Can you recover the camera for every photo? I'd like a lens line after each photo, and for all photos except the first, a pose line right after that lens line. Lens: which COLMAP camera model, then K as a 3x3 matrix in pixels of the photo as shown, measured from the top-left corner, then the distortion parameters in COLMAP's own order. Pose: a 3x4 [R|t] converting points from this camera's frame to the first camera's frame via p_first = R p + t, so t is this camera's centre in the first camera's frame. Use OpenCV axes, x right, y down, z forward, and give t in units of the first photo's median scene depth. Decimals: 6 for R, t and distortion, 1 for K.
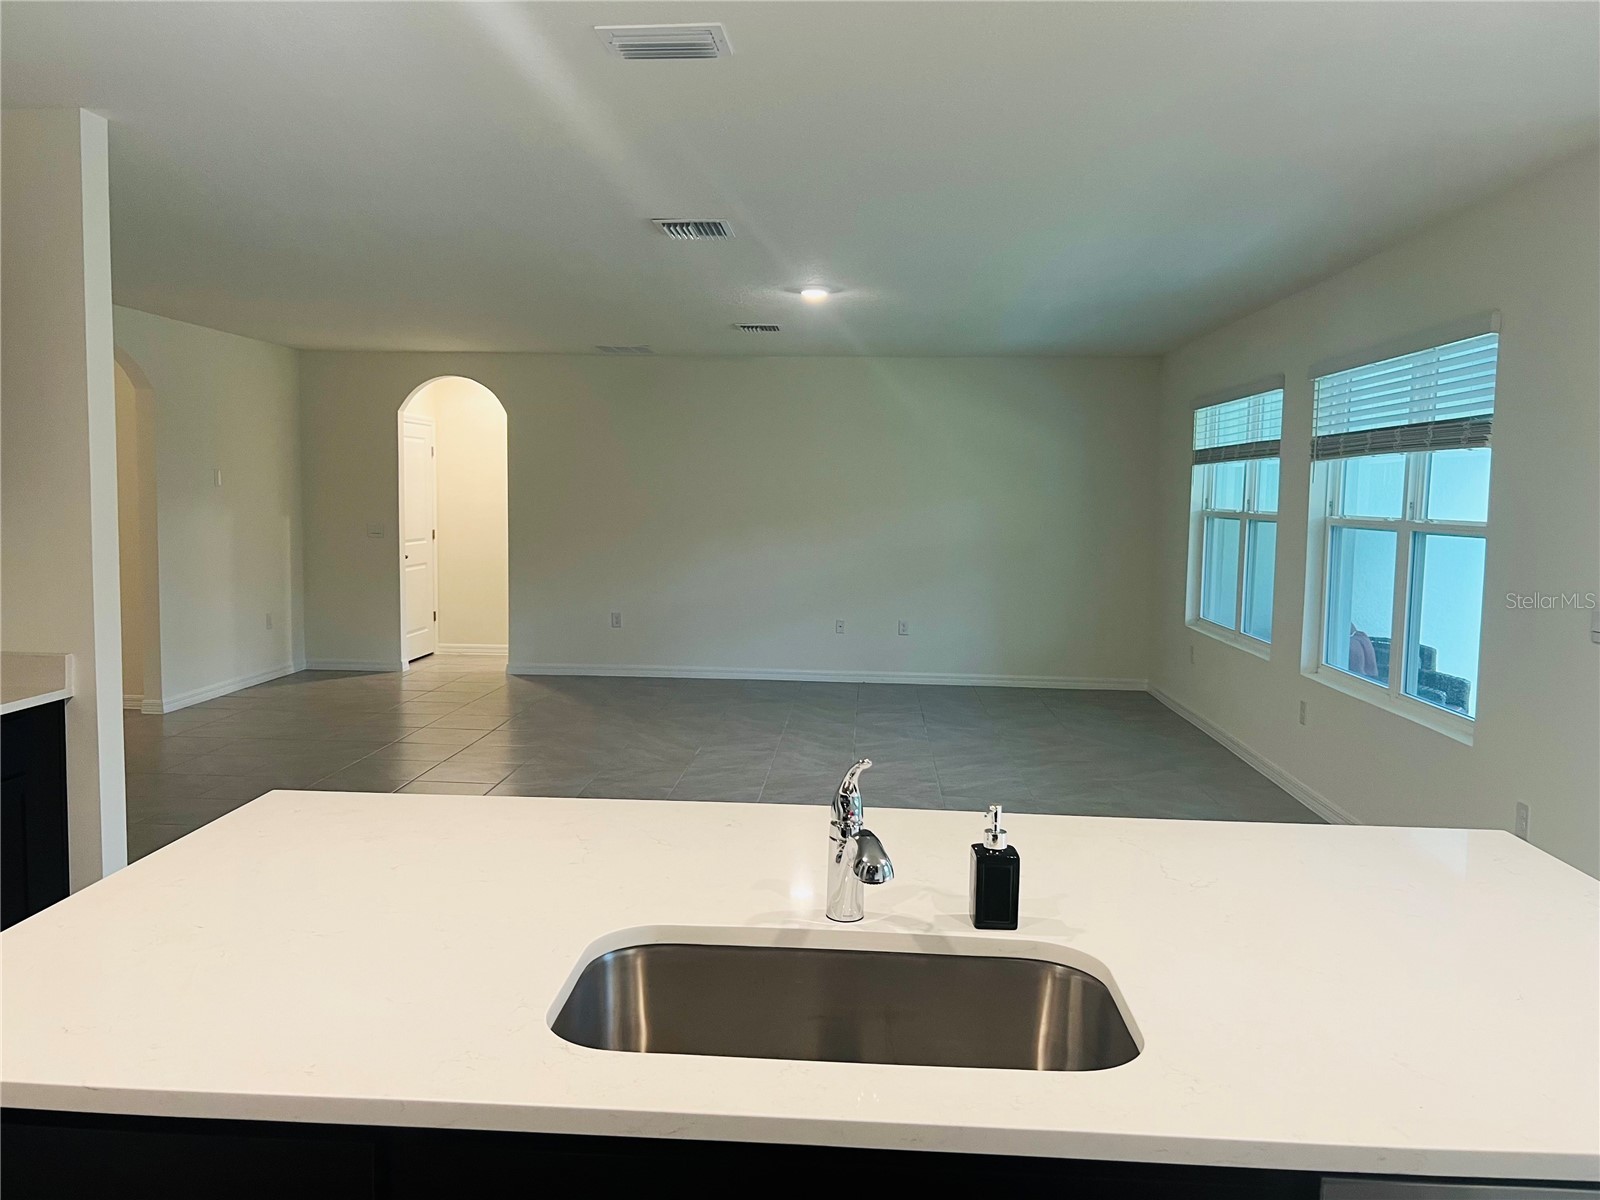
lens RADIAL K [[1214.0, 0, 800.0], [0, 1214.0, 600.0], [0, 0, 1]] dist [0.117984, -0.202123]
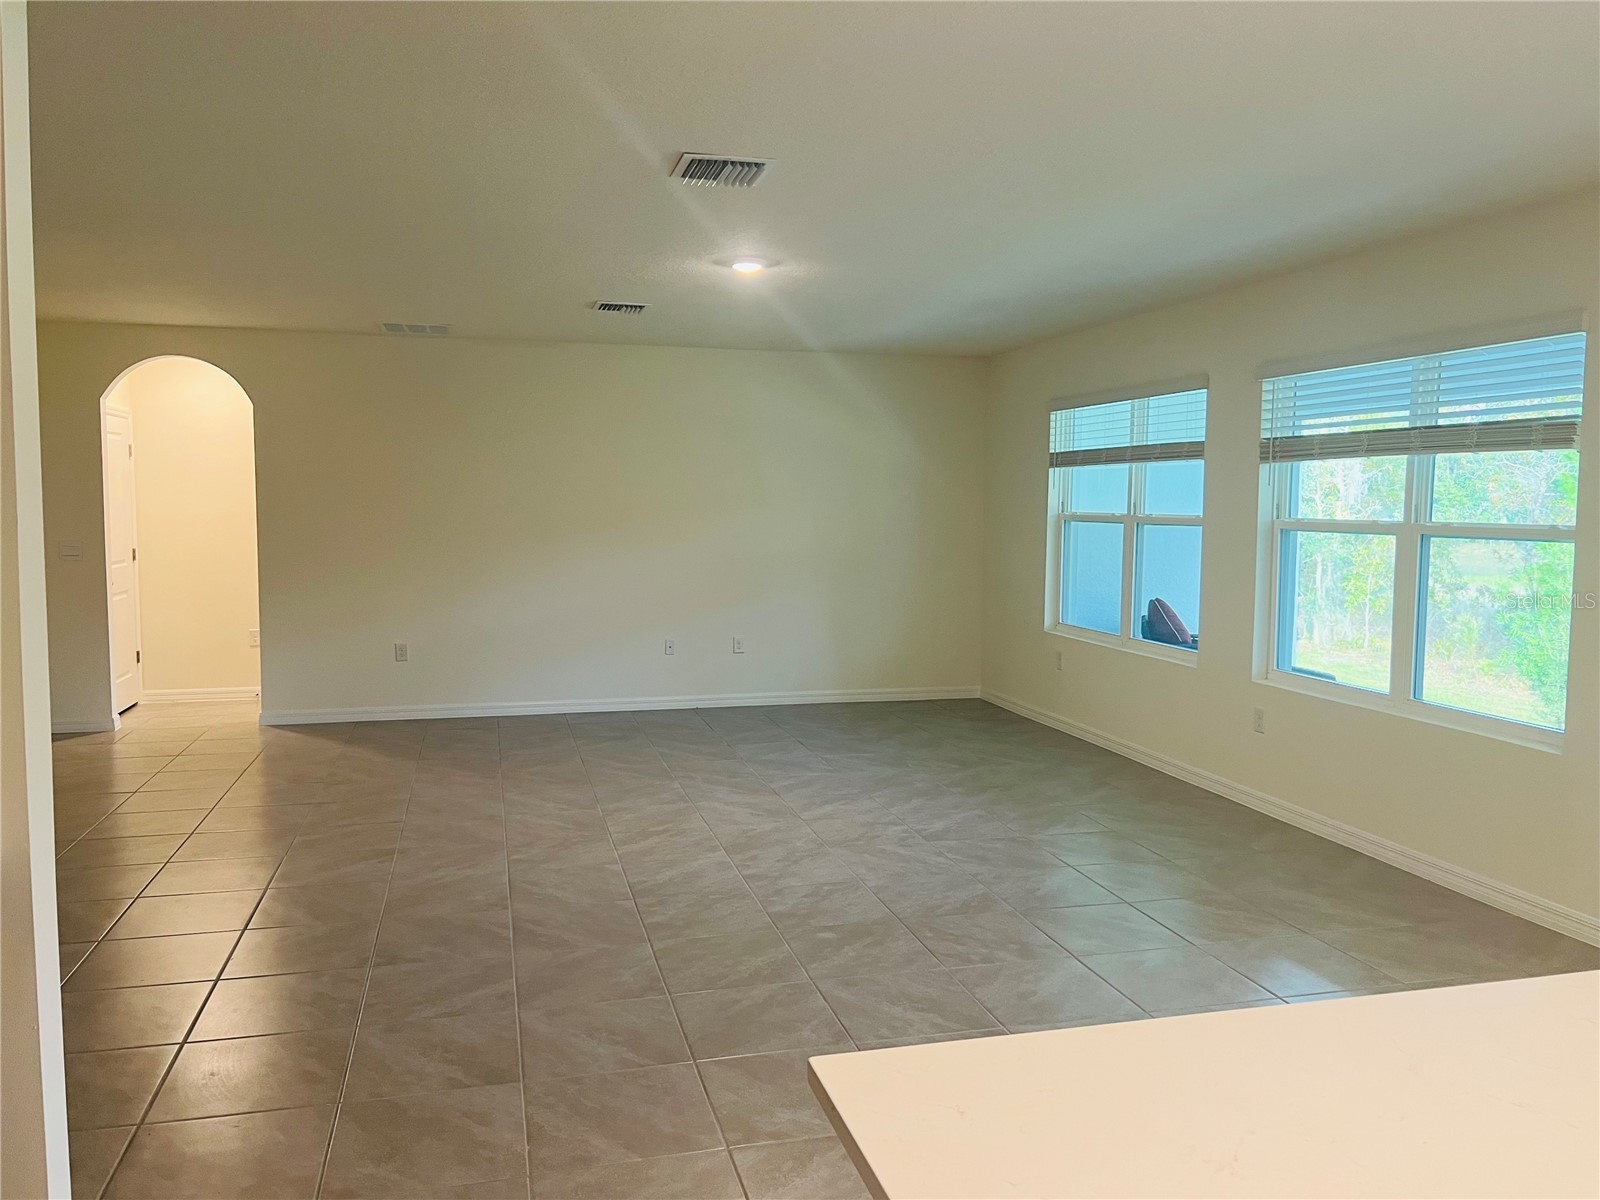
lens RADIAL K [[1214.0, 0, 800.0], [0, 1214.0, 600.0], [0, 0, 1]] dist [0.117984, -0.202123]
pose [[0.952149, -0.034093, 0.303728, -0.168571], [0.034712, 0.999392, 0.003364, -0.014791], [-0.303658, 0.007340, 0.952753, 0.133043]]
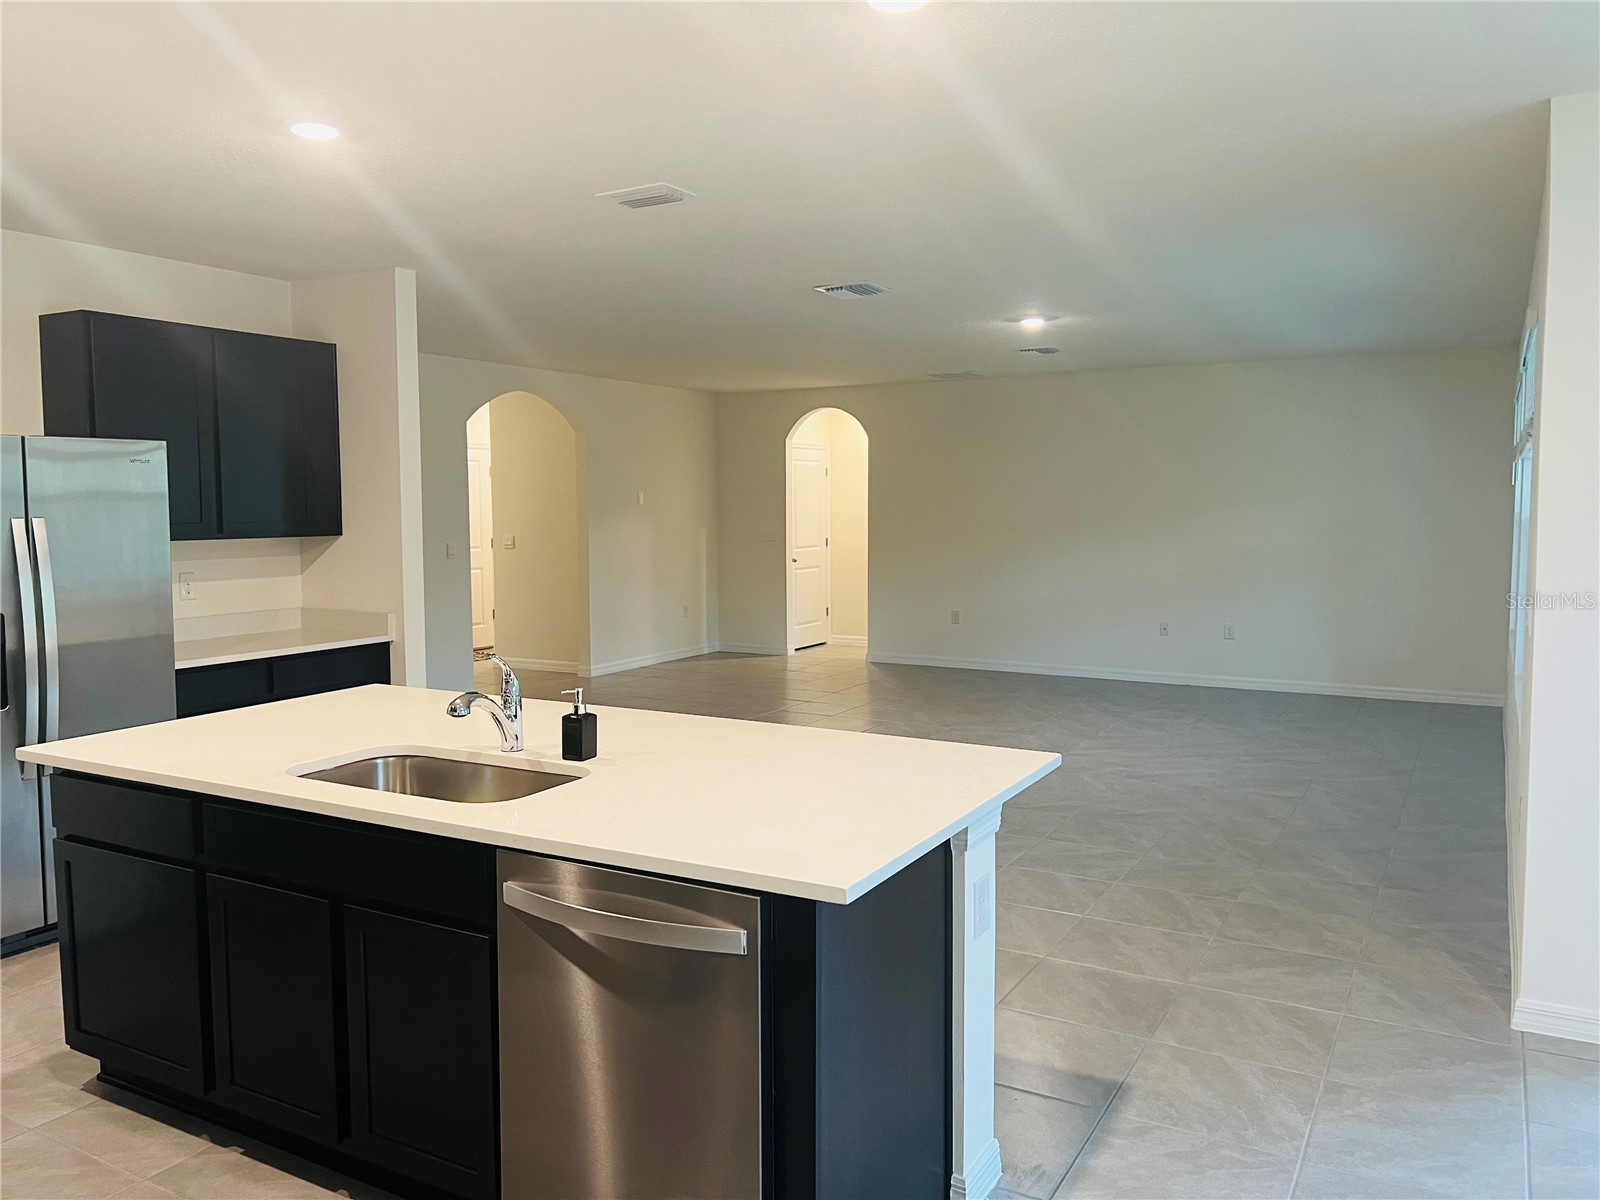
lens RADIAL K [[1214.0, 0, 800.0], [0, 1214.0, 600.0], [0, 0, 1]] dist [0.117984, -0.202123]
pose [[0.900649, 0.018091, -0.434170, 0.235876], [-0.021786, 0.999756, -0.003536, 0.008808], [0.434000, 0.012644, 0.900824, -0.075823]]
